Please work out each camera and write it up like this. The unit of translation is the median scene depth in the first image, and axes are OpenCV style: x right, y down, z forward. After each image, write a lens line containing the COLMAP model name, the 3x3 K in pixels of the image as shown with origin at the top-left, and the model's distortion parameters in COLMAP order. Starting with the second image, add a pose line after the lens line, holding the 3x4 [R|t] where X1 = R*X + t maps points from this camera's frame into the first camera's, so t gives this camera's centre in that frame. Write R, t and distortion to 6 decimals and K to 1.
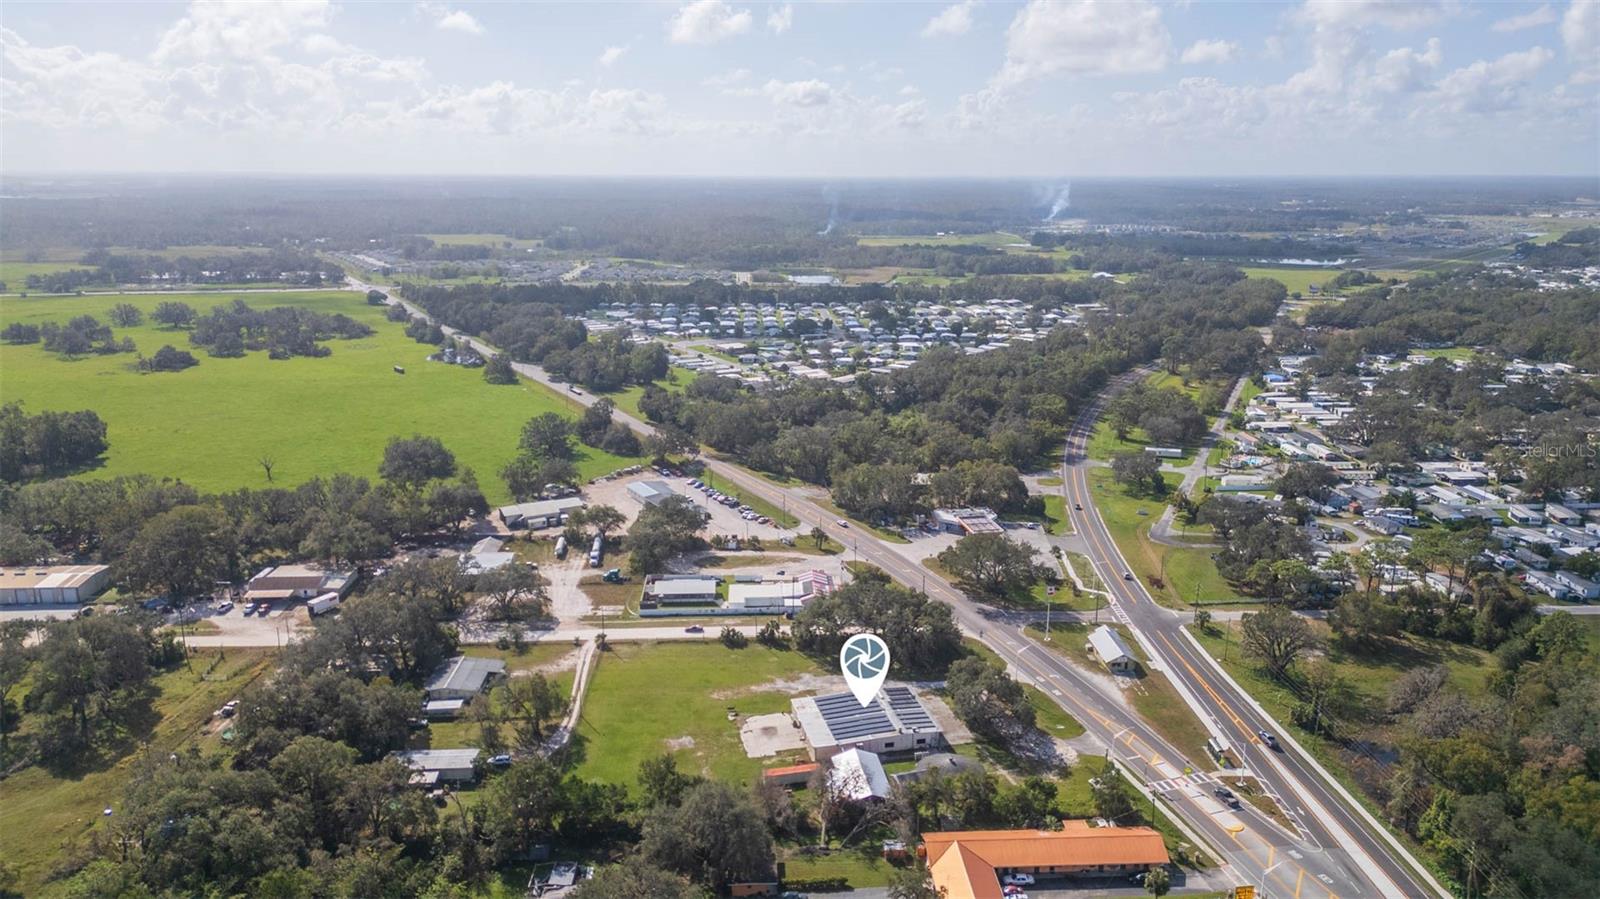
lens RADIAL K [[1122.5, 0, 798.4], [0, 1122.5, 456.7], [0, 0, 1]] dist [0.061885, -0.050121]
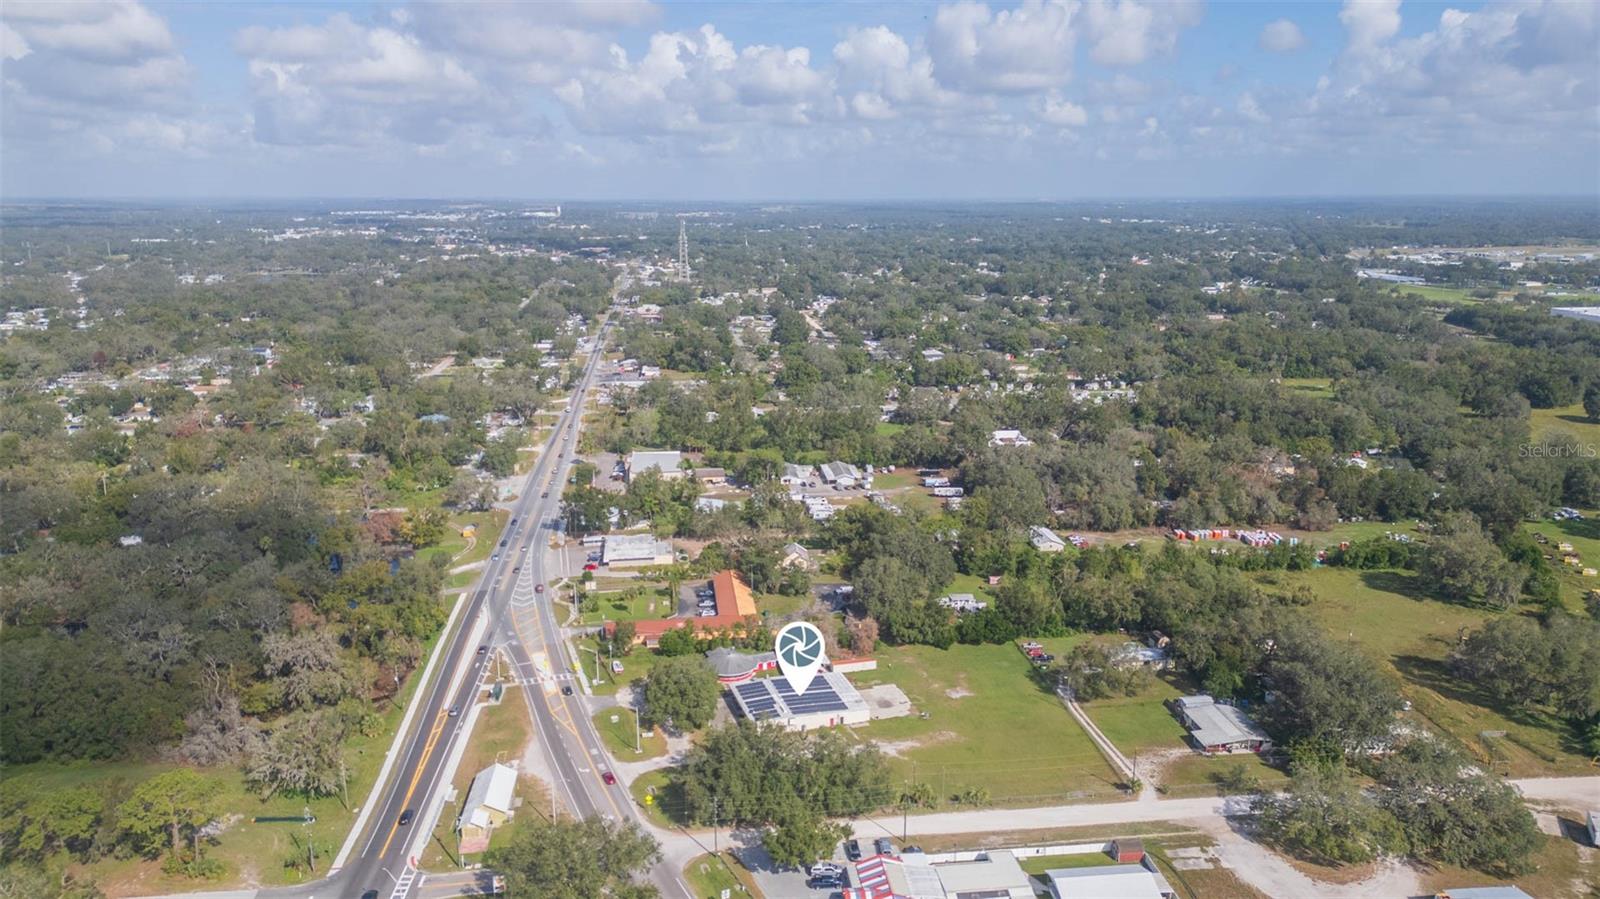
lens RADIAL K [[1122.5, 0, 789.6], [0, 1122.5, 447.5], [0, 0, 1]] dist [0.061885, -0.050121]
pose [[-0.998065, 0.014356, -0.060501, 0.018877], [-0.014929, 0.889200, 0.457276, -0.069708], [0.060362, 0.457294, -0.887265, 0.269540]]
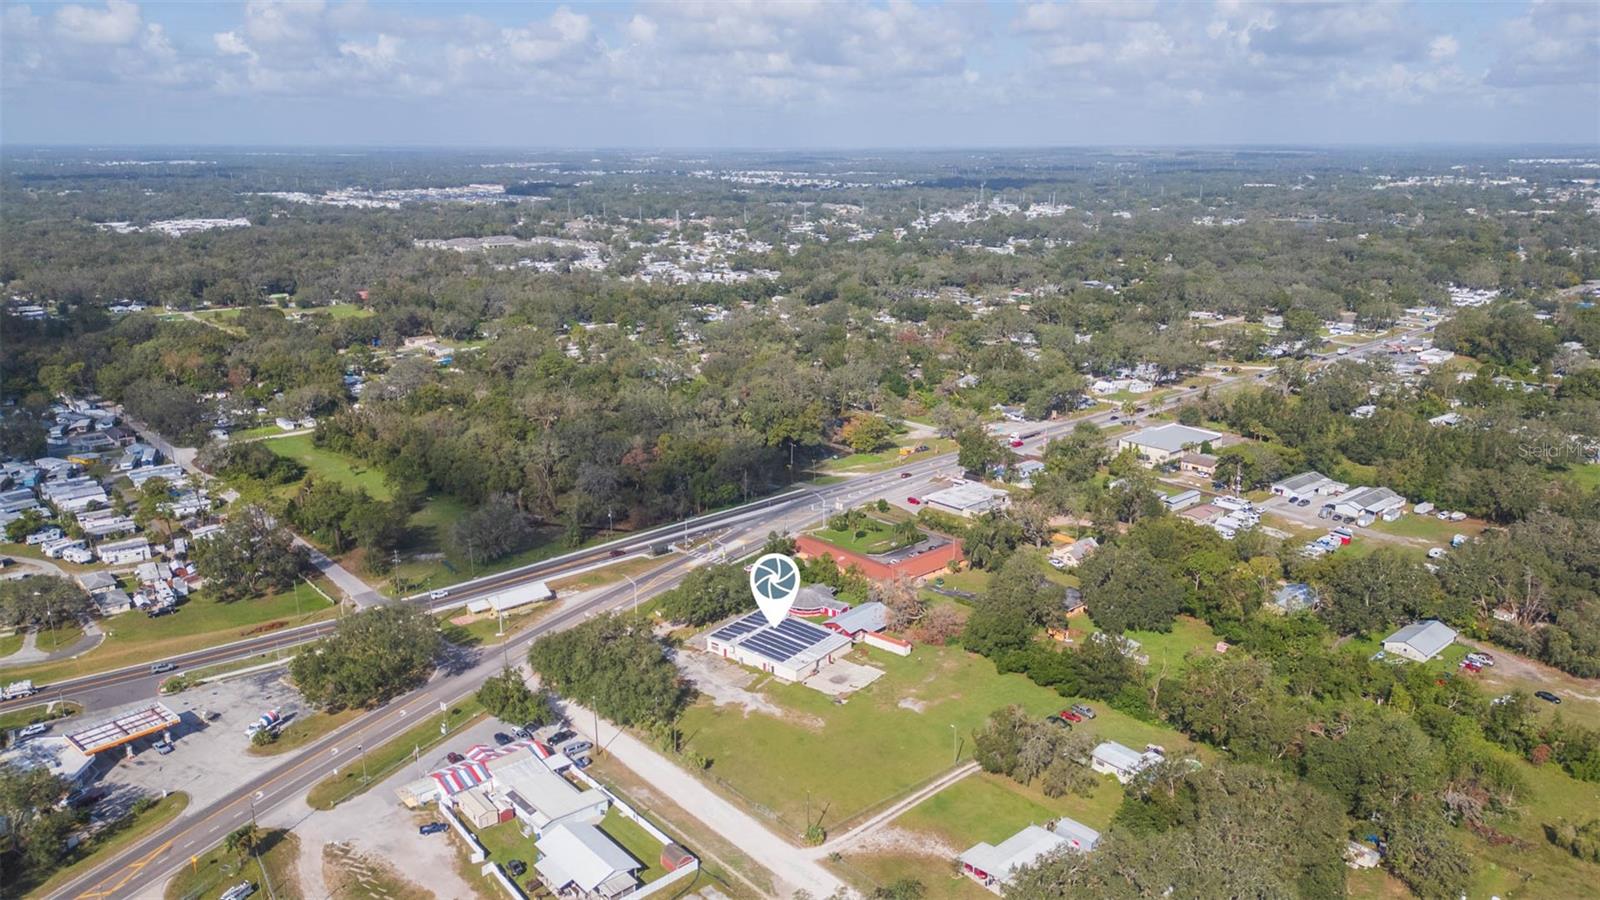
lens RADIAL K [[1122.5, 0, 798.1], [0, 1122.5, 447.8], [0, 0, 1]] dist [0.061885, -0.050121]
pose [[-0.627504, -0.208909, 0.750064, -0.107348], [0.191507, 0.892329, 0.408748, -0.055396], [-0.754695, 0.400133, -0.519932, 0.215730]]
